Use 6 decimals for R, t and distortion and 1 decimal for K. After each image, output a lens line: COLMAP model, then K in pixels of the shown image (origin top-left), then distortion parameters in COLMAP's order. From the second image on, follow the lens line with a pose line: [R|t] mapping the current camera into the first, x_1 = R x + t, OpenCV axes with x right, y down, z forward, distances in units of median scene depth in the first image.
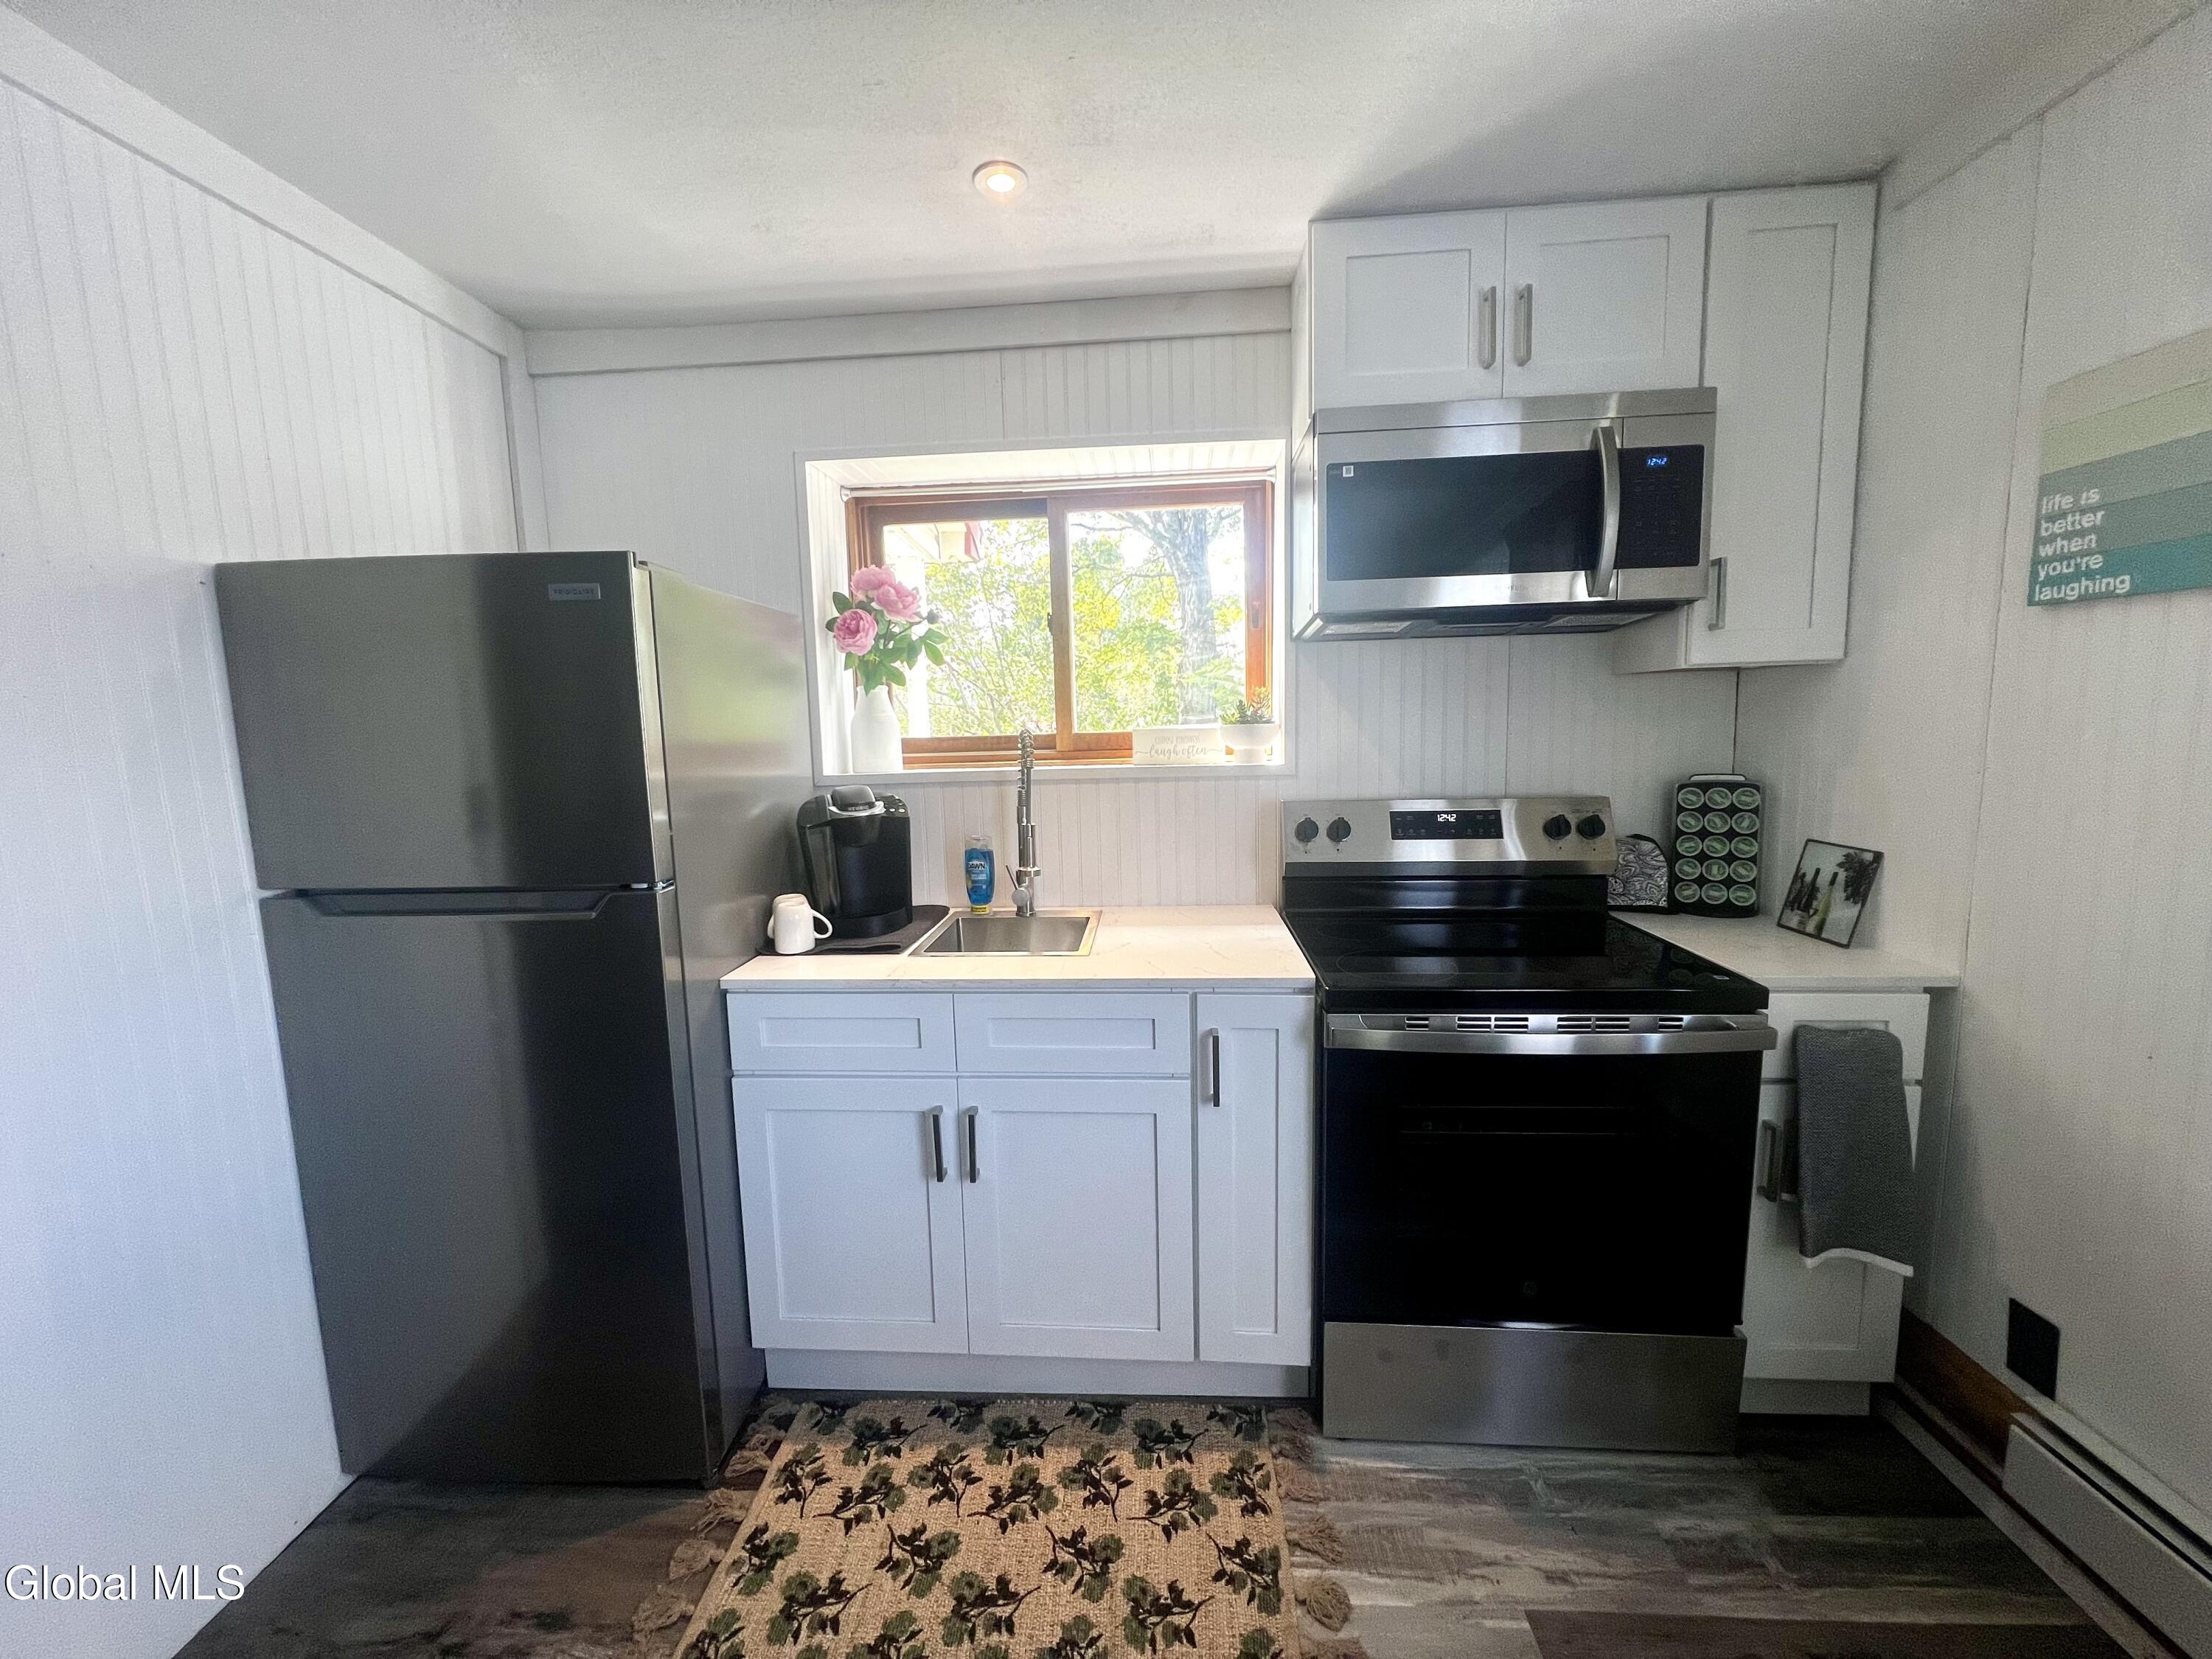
lens RADIAL K [[884.4, 0, 1102.0], [0, 884.4, 825.1], [0, 0, 1]] dist [-0.000355, -0.000016]
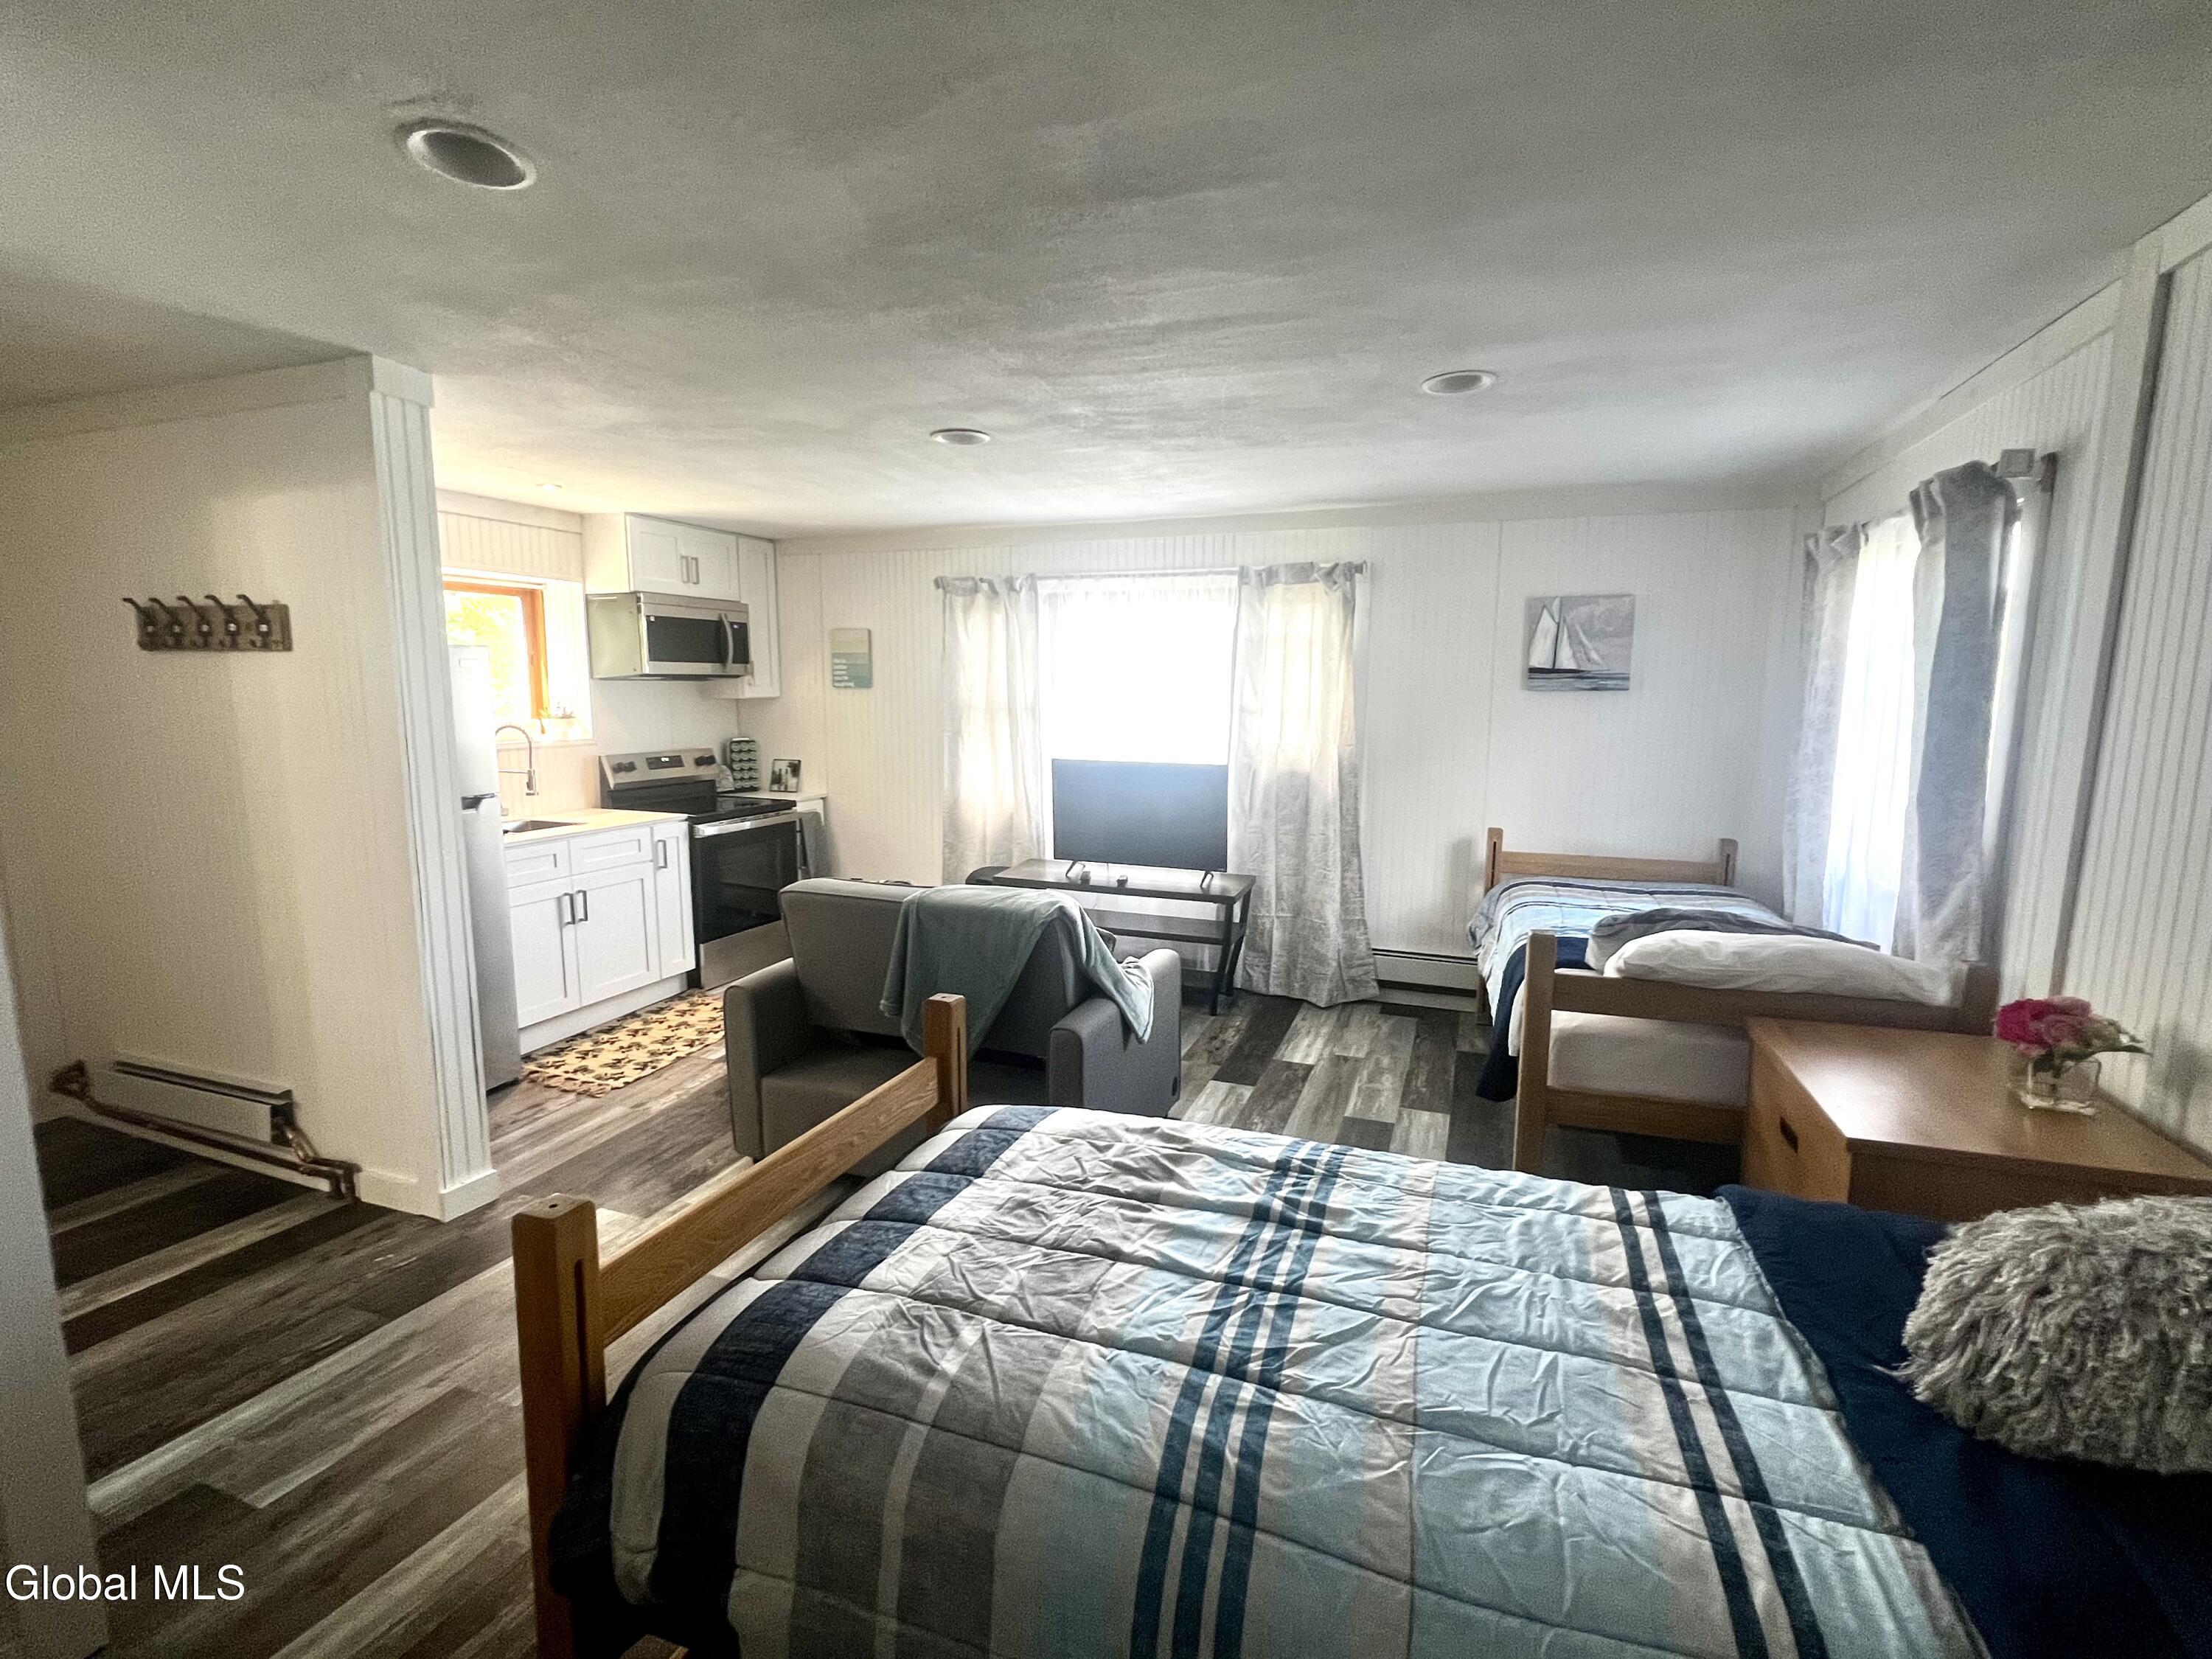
lens RADIAL K [[1011.0, 0, 1099.6], [0, 1011.0, 833.7], [0, 0, 1]] dist [0.001065, 0.000245]
pose [[0.305788, -0.112709, 0.945405, -2.238148], [0.103671, 0.991006, 0.084614, 0.098260], [-0.946439, 0.072138, 0.314722, -1.120123]]
